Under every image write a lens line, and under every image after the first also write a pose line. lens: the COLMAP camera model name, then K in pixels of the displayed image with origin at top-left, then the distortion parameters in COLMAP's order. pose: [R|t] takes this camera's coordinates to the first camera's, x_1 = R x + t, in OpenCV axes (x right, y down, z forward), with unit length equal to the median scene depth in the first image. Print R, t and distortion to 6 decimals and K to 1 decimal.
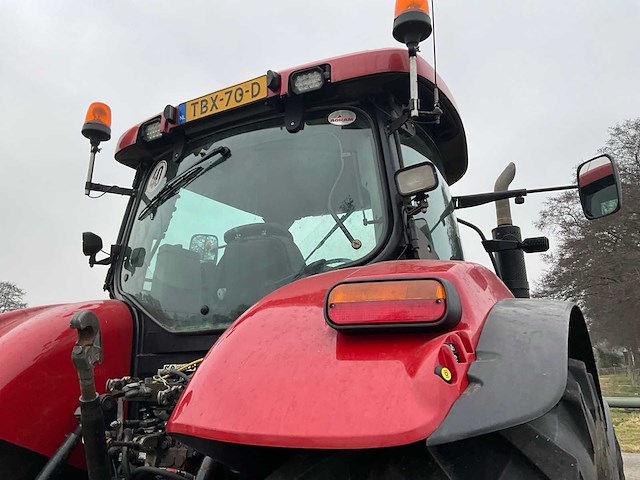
lens RADIAL K [[516.1, 0, 319.0], [0, 516.1, 237.2], [0, 0, 1]] dist [0.070217, -0.135592]
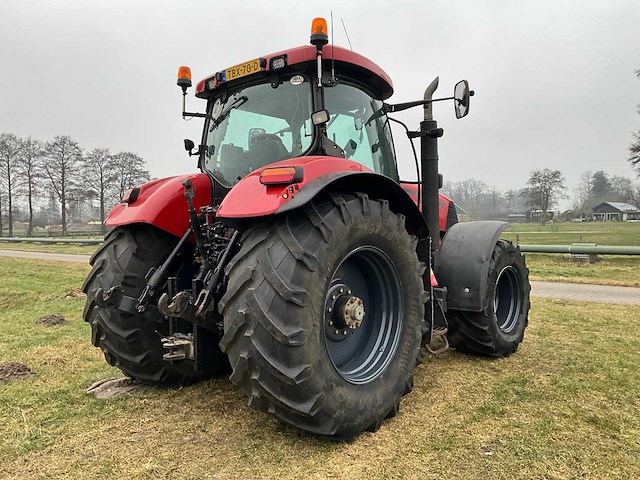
lens RADIAL K [[522.8, 0, 316.4], [0, 522.8, 242.0], [0, 0, 1]] dist [0.078023, -0.143149]
pose [[0.979718, 0.002665, -0.200365, 0.441712], [0.051403, 0.963111, 0.264150, -0.135538], [0.193678, -0.269092, 0.943440, -0.896373]]
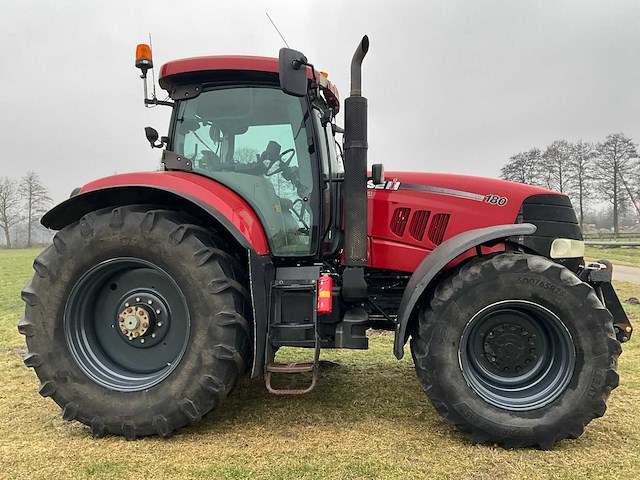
lens RADIAL K [[522.8, 0, 316.4], [0, 522.8, 242.0], [0, 0, 1]] dist [0.078023, -0.143149]
pose [[0.353556, 0.008734, -0.935373, 1.952811], [0.240947, 0.965364, 0.100088, 0.221517], [0.903849, -0.260762, 0.339205, 0.562840]]
